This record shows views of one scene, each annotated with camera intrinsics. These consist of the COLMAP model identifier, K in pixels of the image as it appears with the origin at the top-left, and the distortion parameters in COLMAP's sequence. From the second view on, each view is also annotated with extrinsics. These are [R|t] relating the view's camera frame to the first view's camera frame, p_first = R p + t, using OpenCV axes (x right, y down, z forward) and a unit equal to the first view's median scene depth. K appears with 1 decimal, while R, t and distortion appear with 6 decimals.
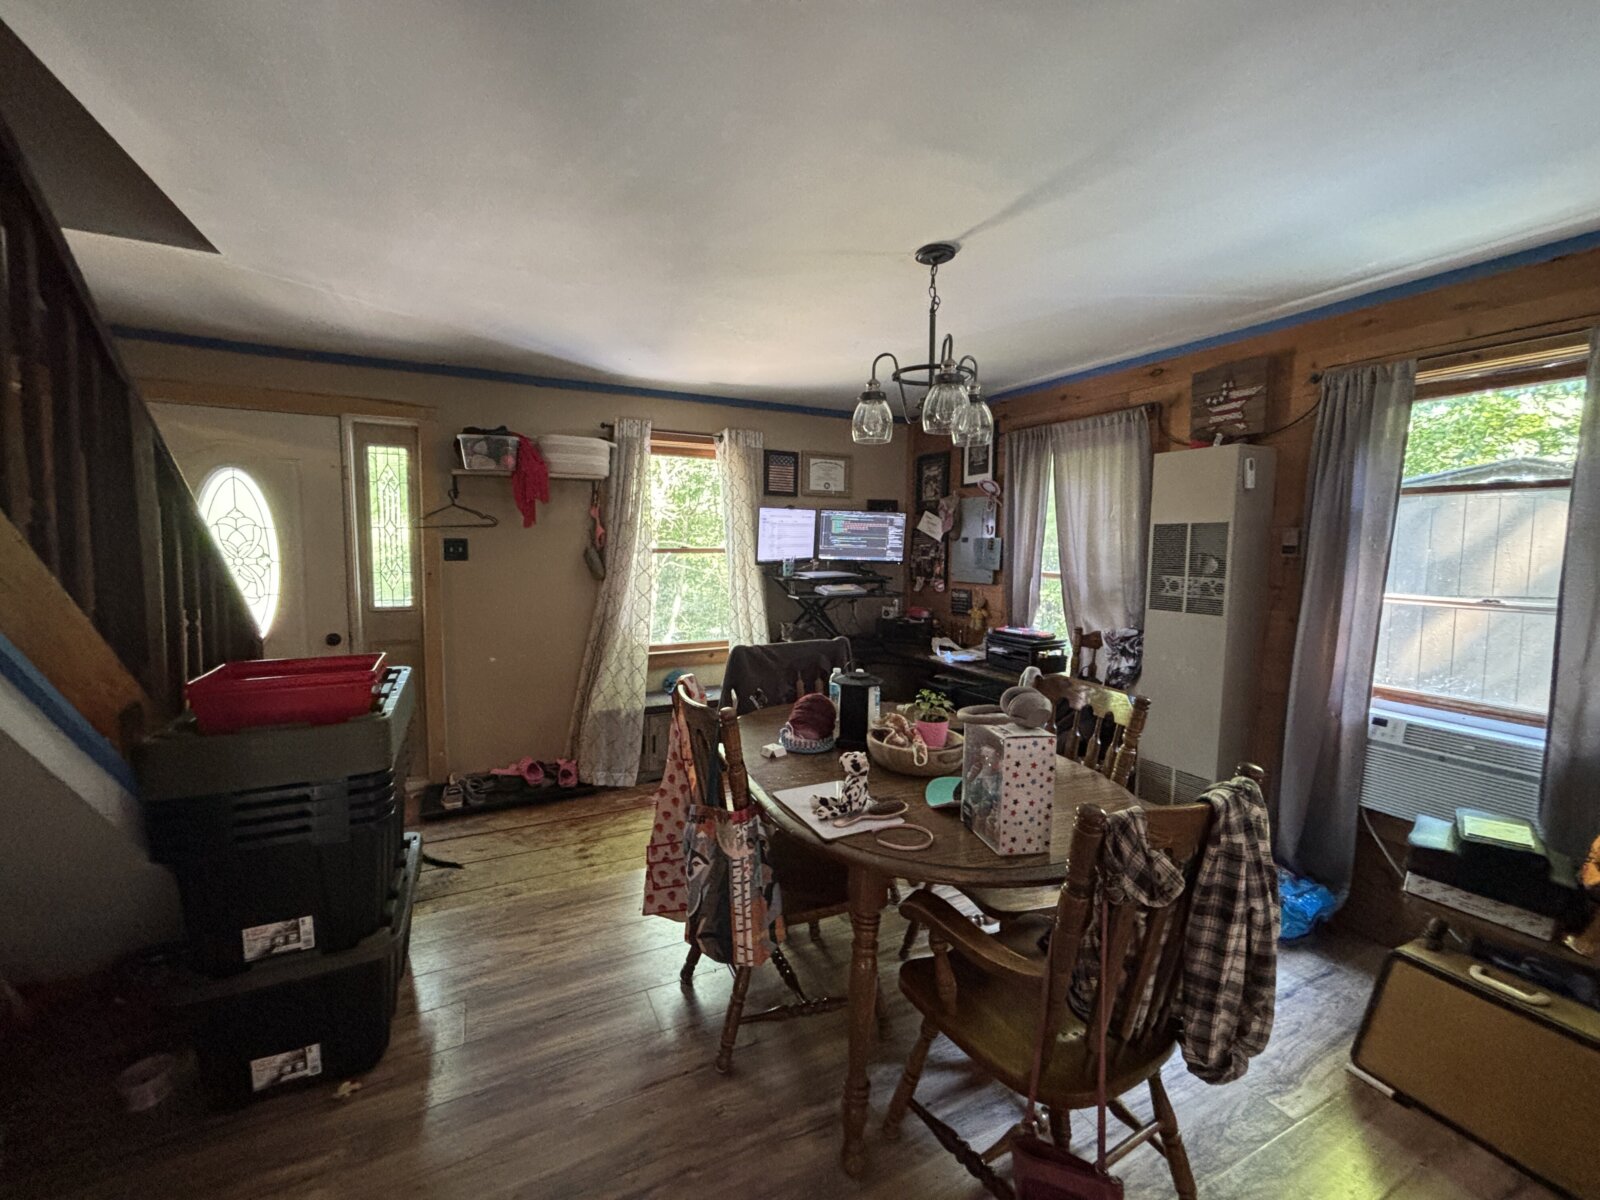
lens RADIAL K [[641.0, 0, 788.8], [0, 641.0, 603.3], [0, 0, 1]] dist [-0.006902, -0.000151]
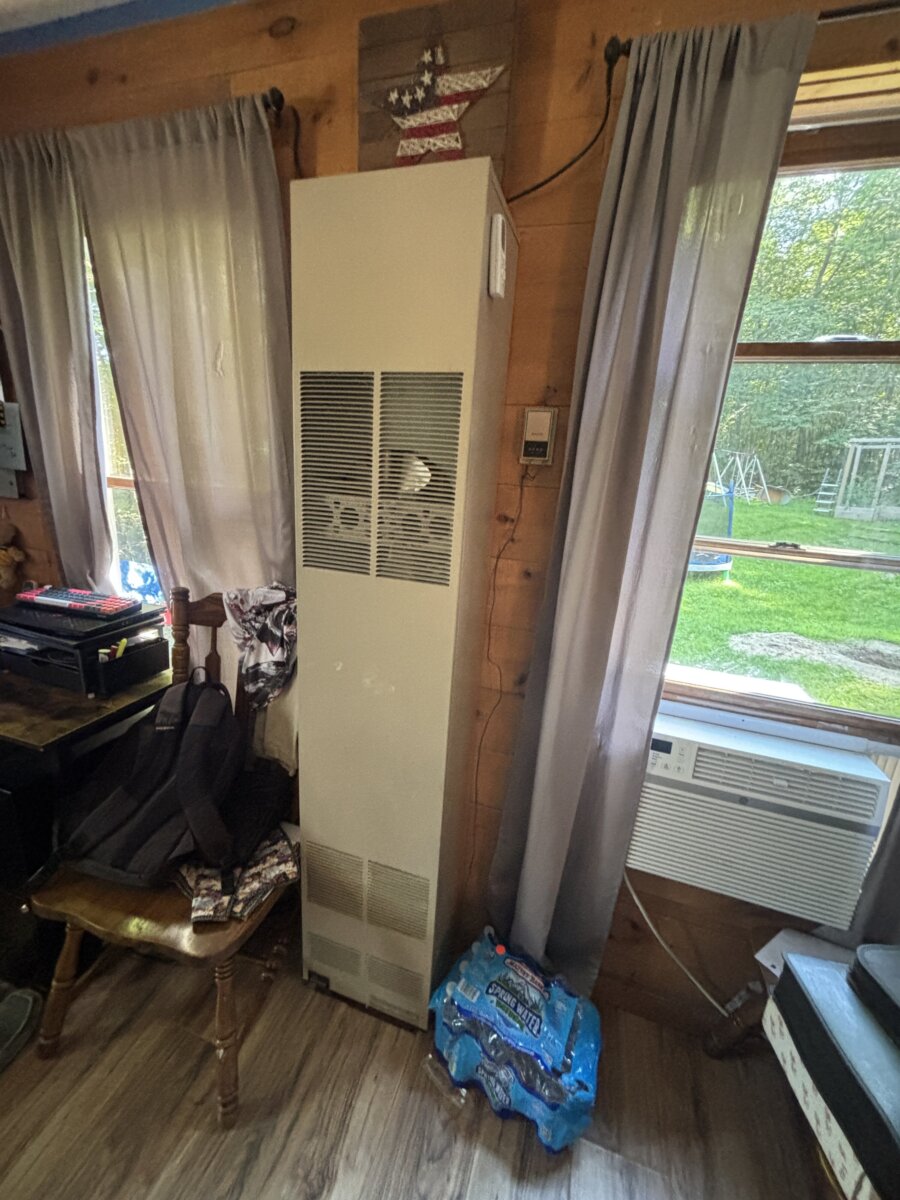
lens RADIAL K [[480.7, 0, 455.5], [0, 480.7, 598.4], [0, 0, 1]] dist [-0.006902, -0.000151]
pose [[0.674820, -0.150931, 0.722384, 0.380868], [0.005671, 0.979894, 0.199437, -0.037765], [-0.737961, -0.130488, 0.662108, 0.681336]]
